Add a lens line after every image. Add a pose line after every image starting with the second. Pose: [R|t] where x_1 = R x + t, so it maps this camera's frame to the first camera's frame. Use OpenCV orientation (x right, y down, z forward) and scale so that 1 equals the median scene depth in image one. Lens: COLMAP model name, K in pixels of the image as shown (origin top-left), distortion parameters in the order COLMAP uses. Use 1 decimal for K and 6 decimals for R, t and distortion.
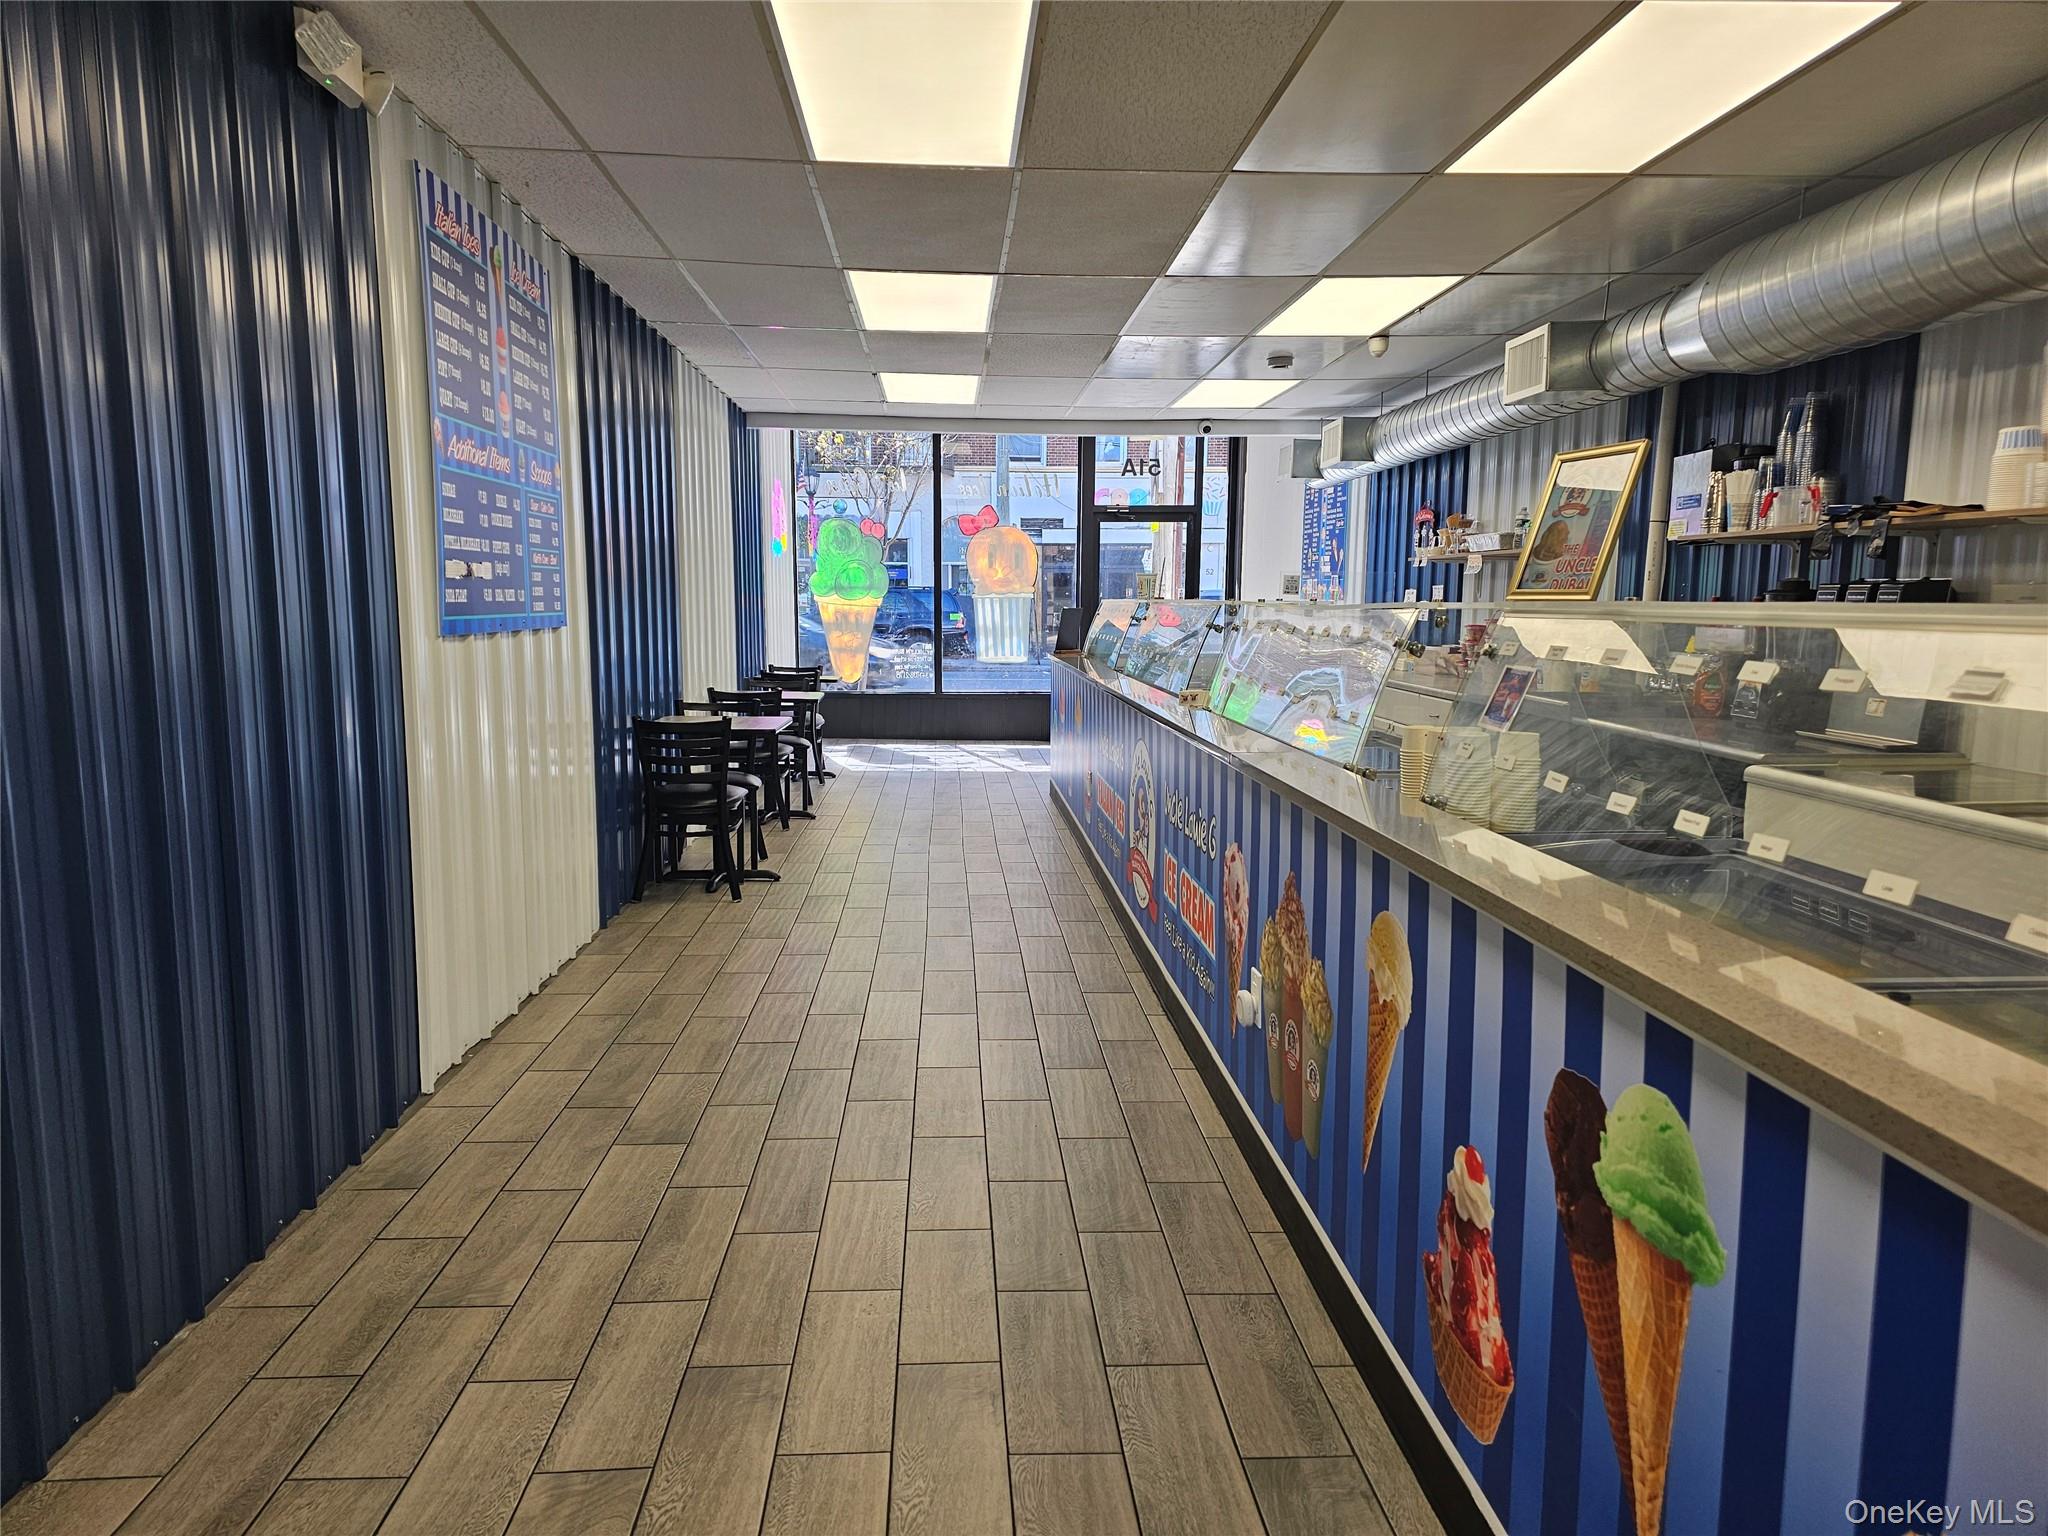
lens RADIAL K [[1344.6, 0, 1024.0], [0, 1344.6, 768.0], [0, 0, 1]] dist [-0.000266, -0.000108]
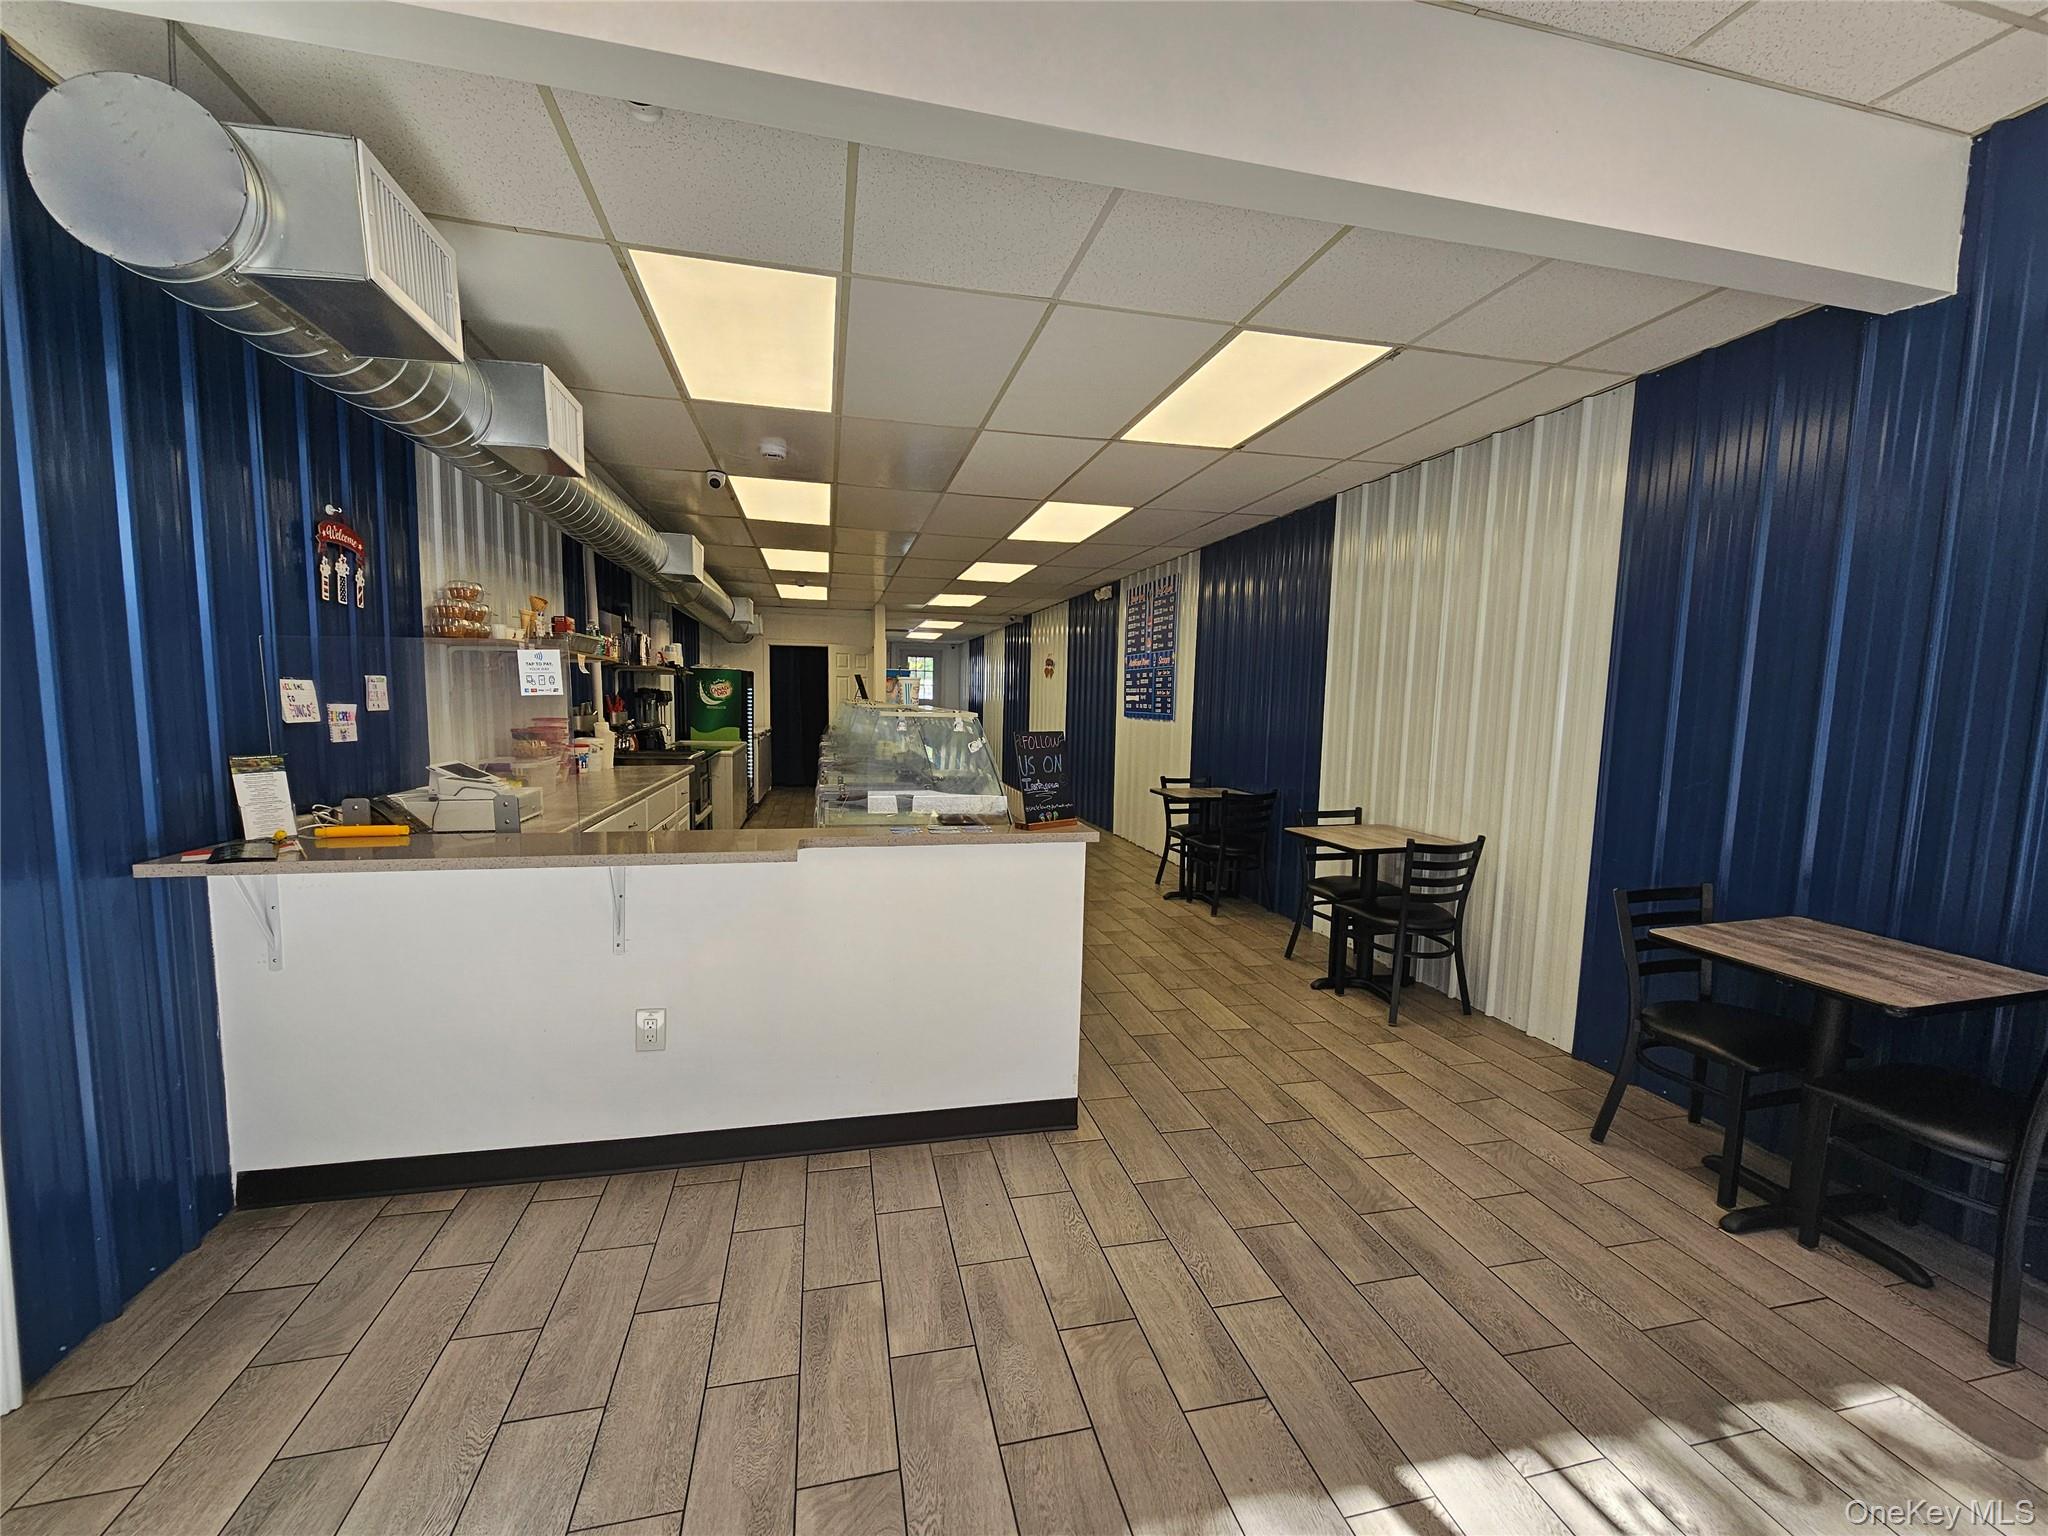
lens RADIAL K [[836.9, 0, 1021.1], [0, 836.9, 786.6], [0, 0, 1]] dist [0.006879, -0.007480]
pose [[-0.984989, -0.010124, -0.172317, 0.205487], [-0.049273, 0.973234, 0.224473, -0.362757], [0.165432, 0.229594, -0.959124, 2.814712]]
